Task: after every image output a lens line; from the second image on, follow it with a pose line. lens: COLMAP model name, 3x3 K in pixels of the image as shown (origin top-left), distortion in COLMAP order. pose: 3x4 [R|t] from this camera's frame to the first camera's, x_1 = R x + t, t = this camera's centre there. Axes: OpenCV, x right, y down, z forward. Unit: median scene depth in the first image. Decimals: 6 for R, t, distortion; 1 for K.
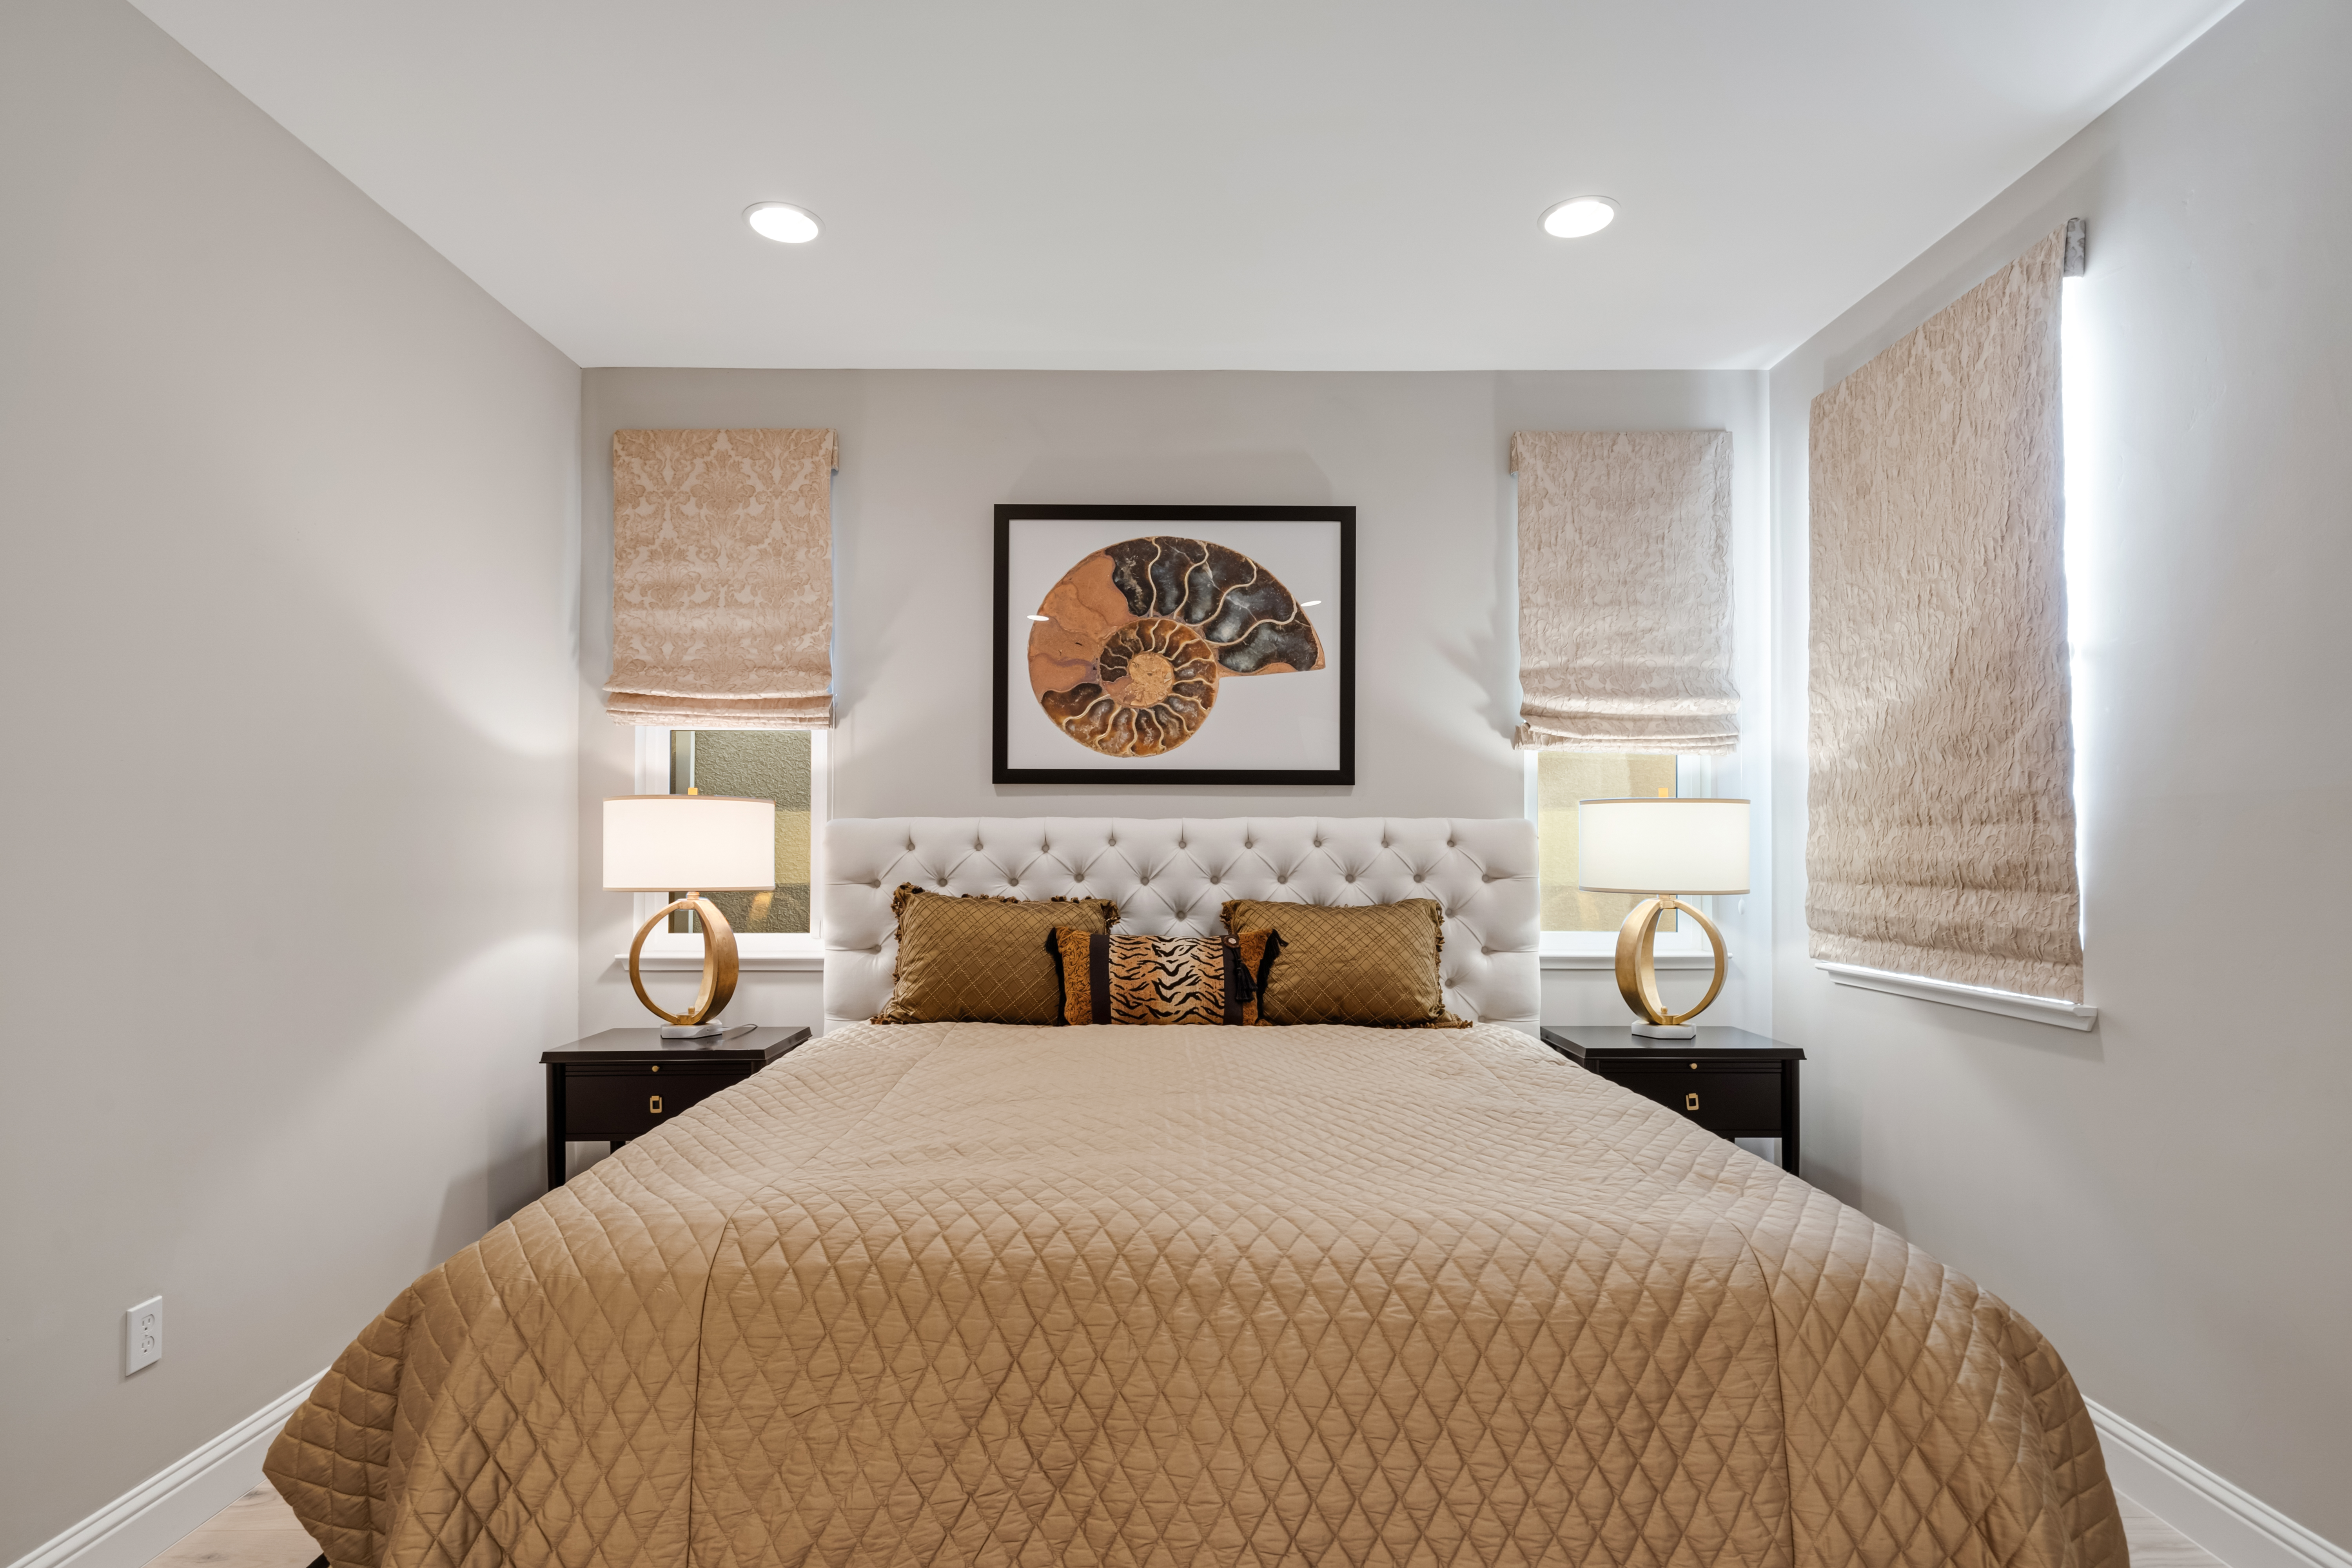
lens RADIAL K [[1209.8, 0, 1209.8], [0, 1209.8, 830.3], [0, 0, 1]] dist [-0.001799, 0.000558]
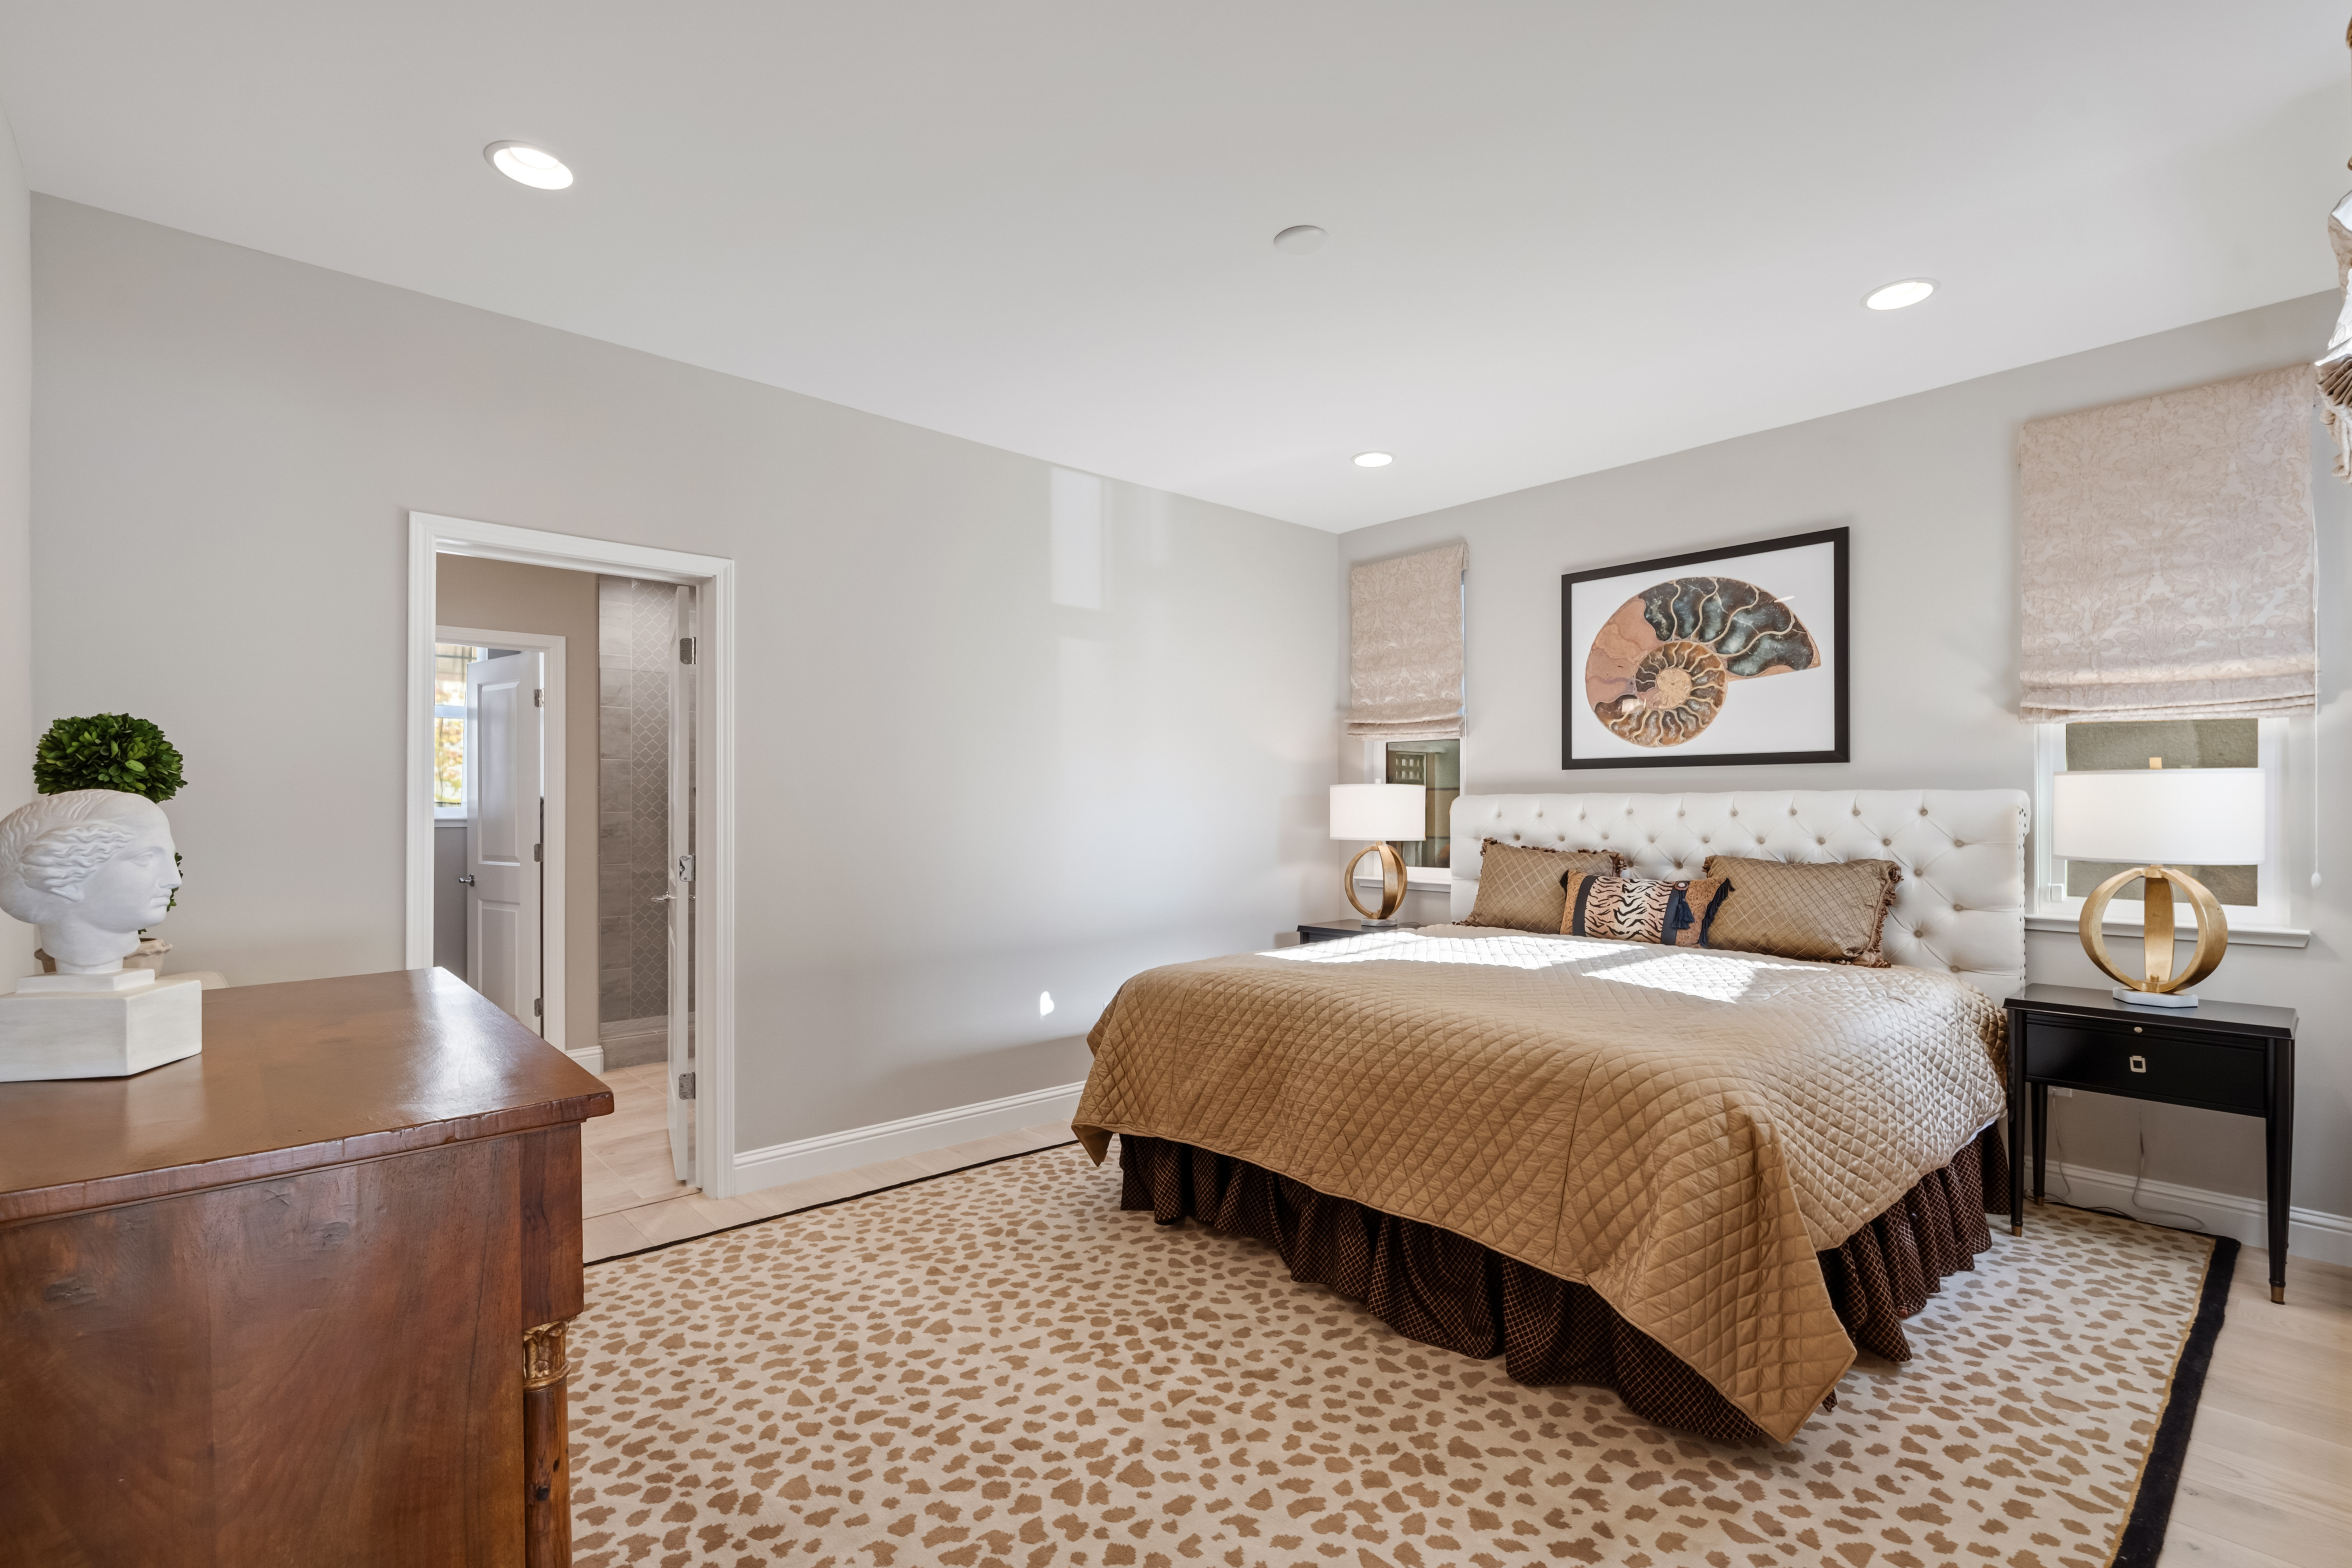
lens RADIAL K [[1068.1, 0, 1169.3], [0, 1068.1, 801.4], [0, 0, 1]] dist [-0.004239, 0.001477]
pose [[0.662457, -0.006466, -0.749072, 0.459177], [0.010341, 0.999946, 0.000514, -0.007042], [0.749029, -0.008087, 0.662488, -0.186391]]
